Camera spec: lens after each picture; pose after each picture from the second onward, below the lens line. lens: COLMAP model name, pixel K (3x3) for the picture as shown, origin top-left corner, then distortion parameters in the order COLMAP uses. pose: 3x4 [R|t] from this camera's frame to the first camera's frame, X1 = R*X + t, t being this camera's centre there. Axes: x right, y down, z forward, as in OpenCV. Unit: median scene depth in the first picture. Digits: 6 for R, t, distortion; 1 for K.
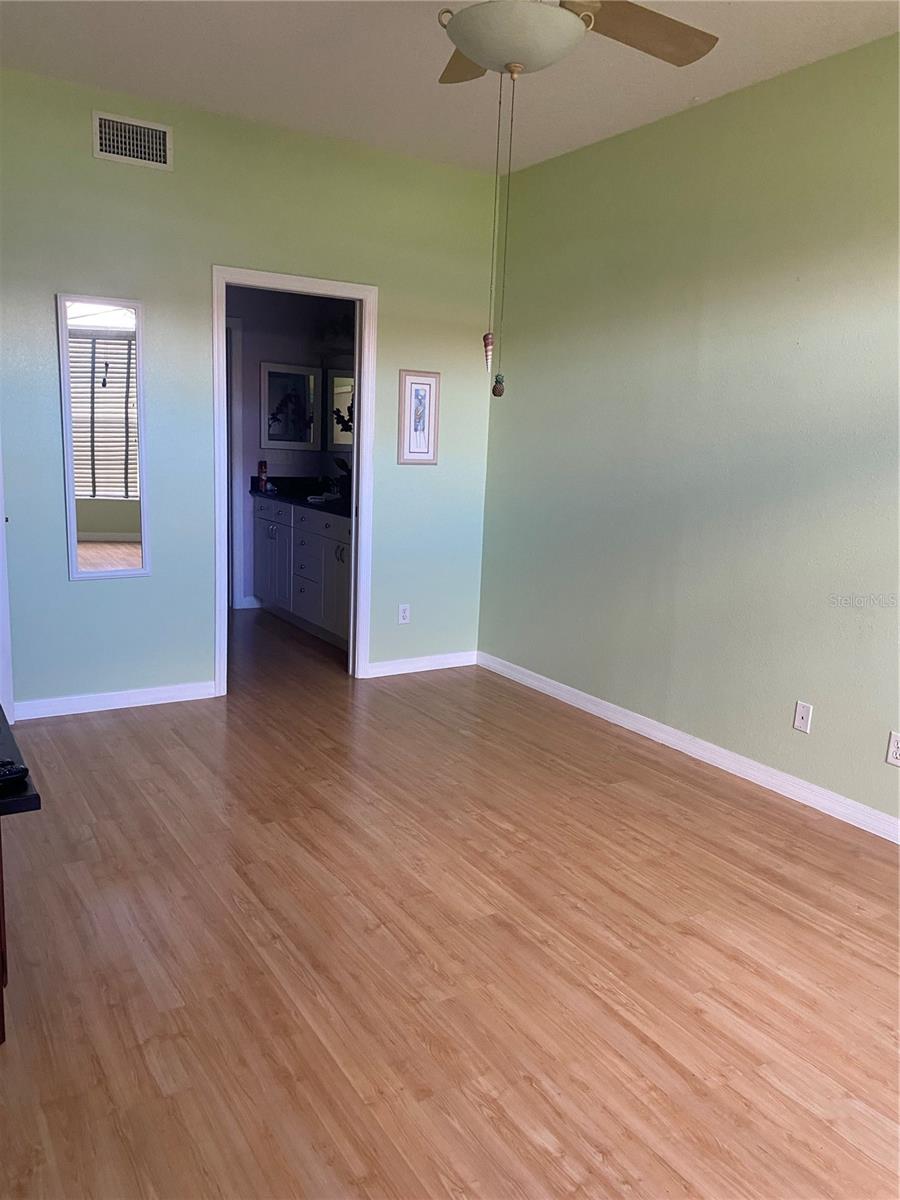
lens RADIAL K [[906.2, 0, 451.8], [0, 906.2, 600.5], [0, 0, 1]] dist [-0.011021, 0.011992]
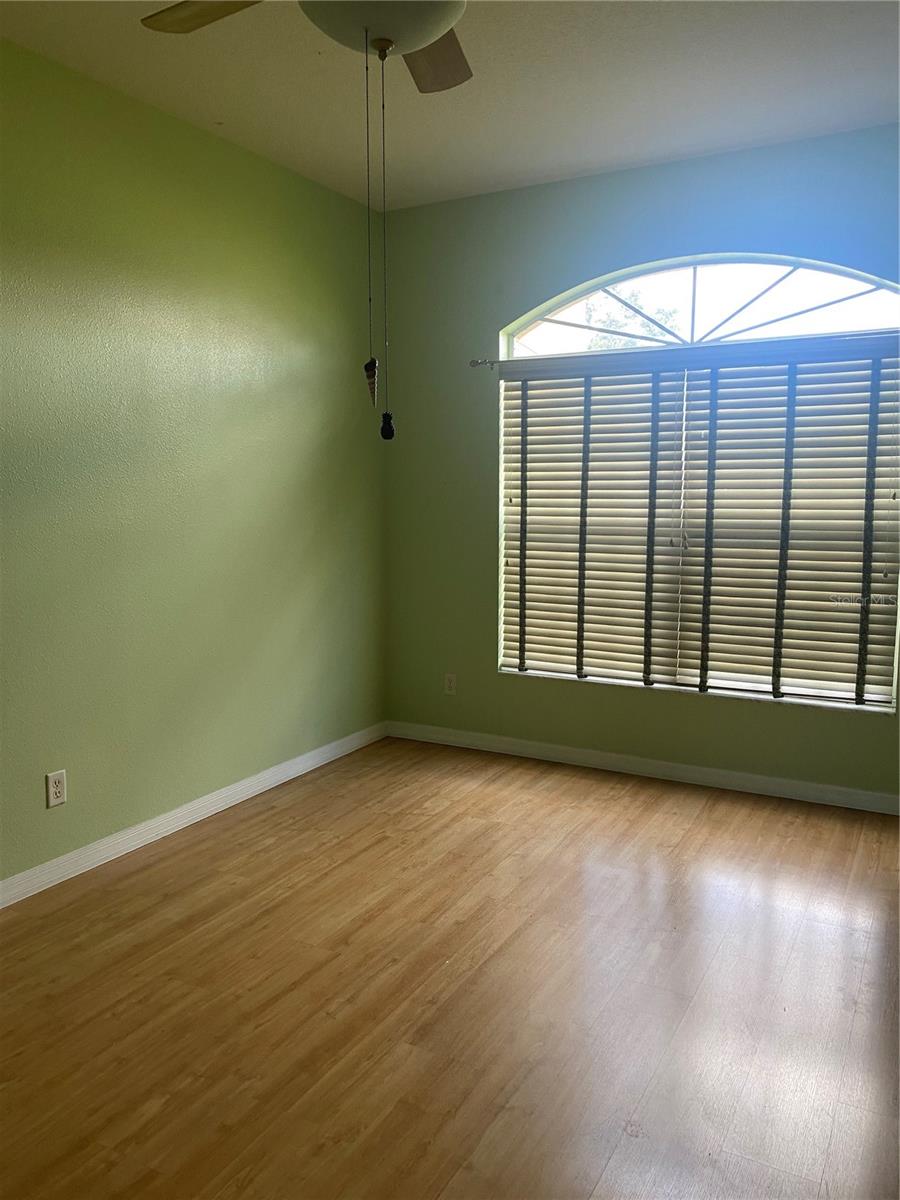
lens RADIAL K [[906.2, 0, 451.7], [0, 906.2, 599.0], [0, 0, 1]] dist [-0.011021, 0.011992]
pose [[-0.494207, -0.146062, 0.856986, -0.589940], [0.137748, 0.960175, 0.243085, -0.236565], [-0.858362, 0.238182, -0.454406, 1.147996]]
